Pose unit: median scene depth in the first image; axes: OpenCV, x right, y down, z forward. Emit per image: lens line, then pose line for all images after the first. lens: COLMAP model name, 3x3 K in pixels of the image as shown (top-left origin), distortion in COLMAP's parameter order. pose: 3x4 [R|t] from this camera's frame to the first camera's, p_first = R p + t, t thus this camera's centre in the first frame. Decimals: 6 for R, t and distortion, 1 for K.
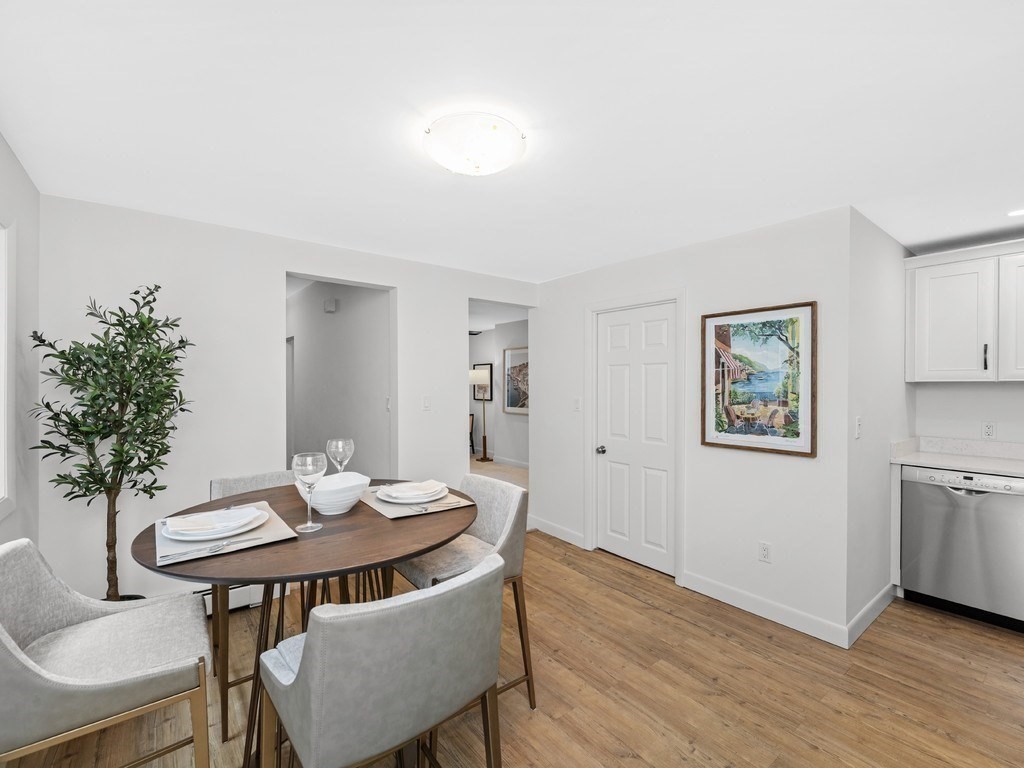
lens RADIAL K [[451.0, 0, 512.4], [0, 451.0, 387.5], [0, 0, 1]] dist [0.000531, 0.000235]
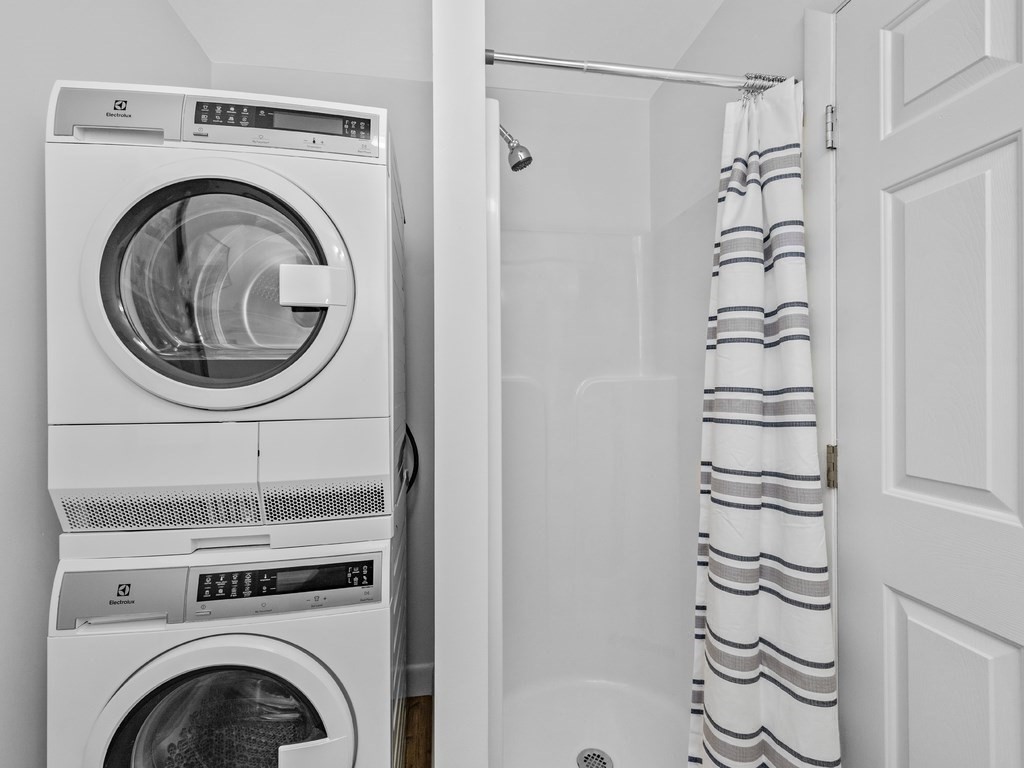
lens RADIAL K [[451.0, 0, 512.6], [0, 451.0, 384.2], [0, 0, 1]] dist [0.000531, 0.000235]
pose [[0.882163, -0.004289, -0.470925, 0.222375], [0.004470, 0.999990, -0.000734, 0.053794], [0.470923, -0.001457, 0.882173, 0.671359]]
